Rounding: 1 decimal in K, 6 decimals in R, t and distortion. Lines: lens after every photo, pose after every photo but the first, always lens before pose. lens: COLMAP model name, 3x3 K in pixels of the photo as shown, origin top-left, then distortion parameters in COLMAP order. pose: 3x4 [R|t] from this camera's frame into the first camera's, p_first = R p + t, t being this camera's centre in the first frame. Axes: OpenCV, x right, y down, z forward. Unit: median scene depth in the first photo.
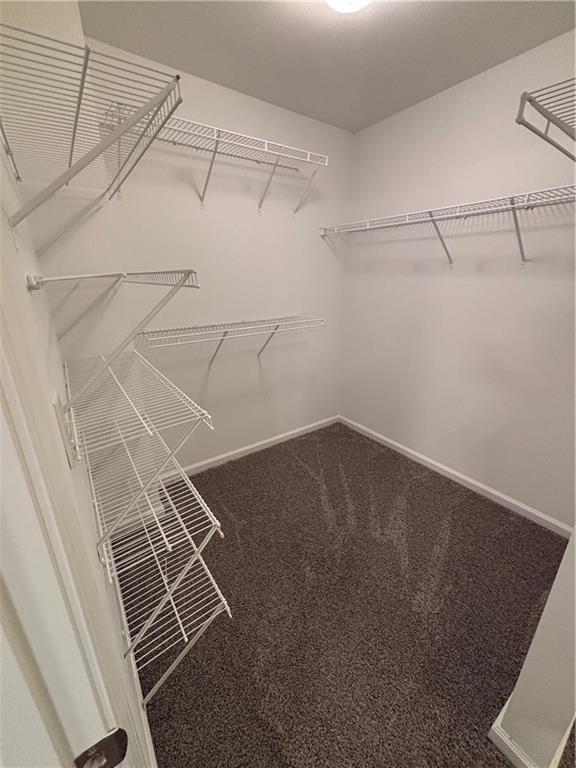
lens RADIAL K [[309.4, 0, 286.6], [0, 309.4, 383.6], [0, 0, 1]] dist [-0.007872, 0.000345]
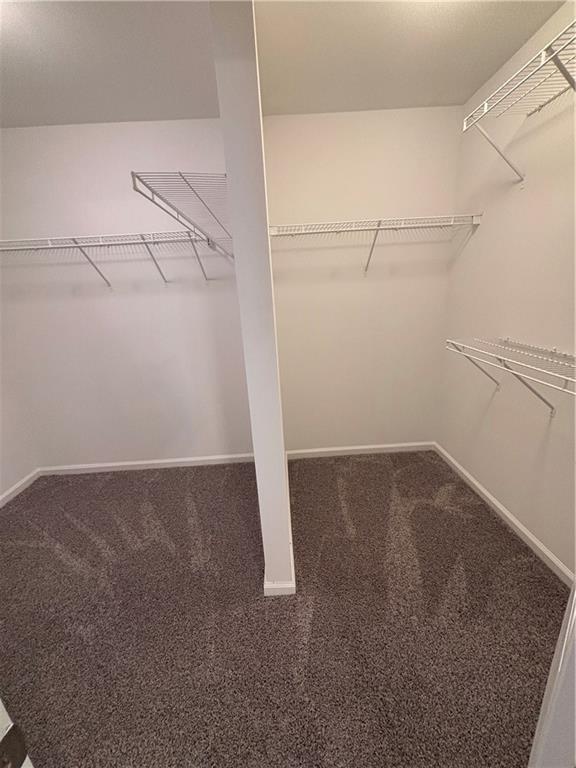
lens RADIAL K [[309.4, 0, 286.6], [0, 309.4, 383.6], [0, 0, 1]] dist [-0.007872, 0.000345]
pose [[0.549738, -0.268678, 0.790949, -0.094352], [0.325457, 0.940931, 0.093421, 0.048354], [-0.769328, 0.206063, 0.604709, -0.096059]]
